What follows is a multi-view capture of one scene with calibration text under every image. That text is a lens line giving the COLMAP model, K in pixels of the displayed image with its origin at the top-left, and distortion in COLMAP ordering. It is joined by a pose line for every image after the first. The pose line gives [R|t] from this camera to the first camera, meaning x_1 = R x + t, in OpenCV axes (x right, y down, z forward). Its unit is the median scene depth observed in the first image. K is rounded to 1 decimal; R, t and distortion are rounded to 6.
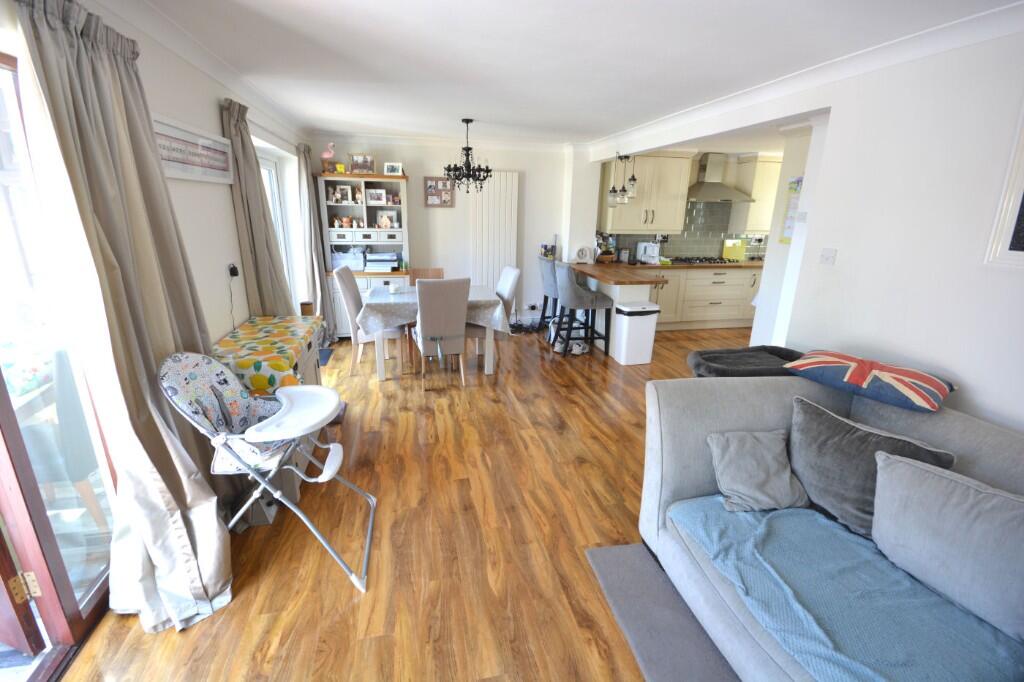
lens RADIAL K [[448.2, 0, 512.5], [0, 448.2, 343.6], [0, 0, 1]] dist [-0.003179, -0.000155]
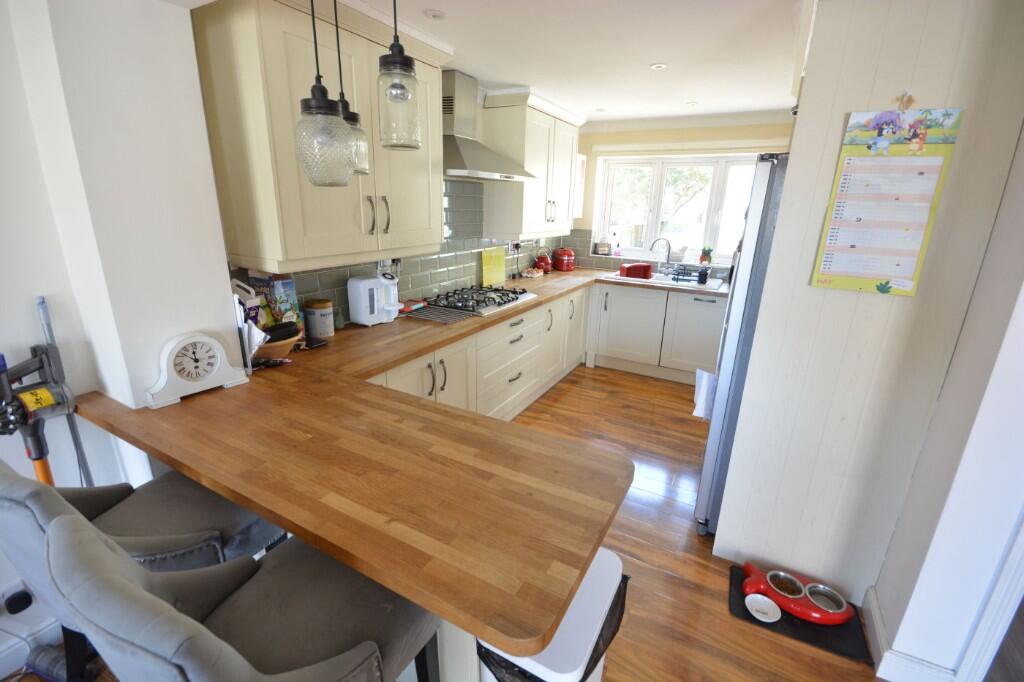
lens RADIAL K [[448.2, 0, 509.2], [0, 448.2, 342.1], [0, 0, 1]] dist [-0.003179, -0.000155]
pose [[0.685353, -0.221224, 0.693795, 0.099888], [0.198943, 0.973376, 0.113850, -0.202720], [-0.700509, 0.059999, 0.711116, 0.669714]]
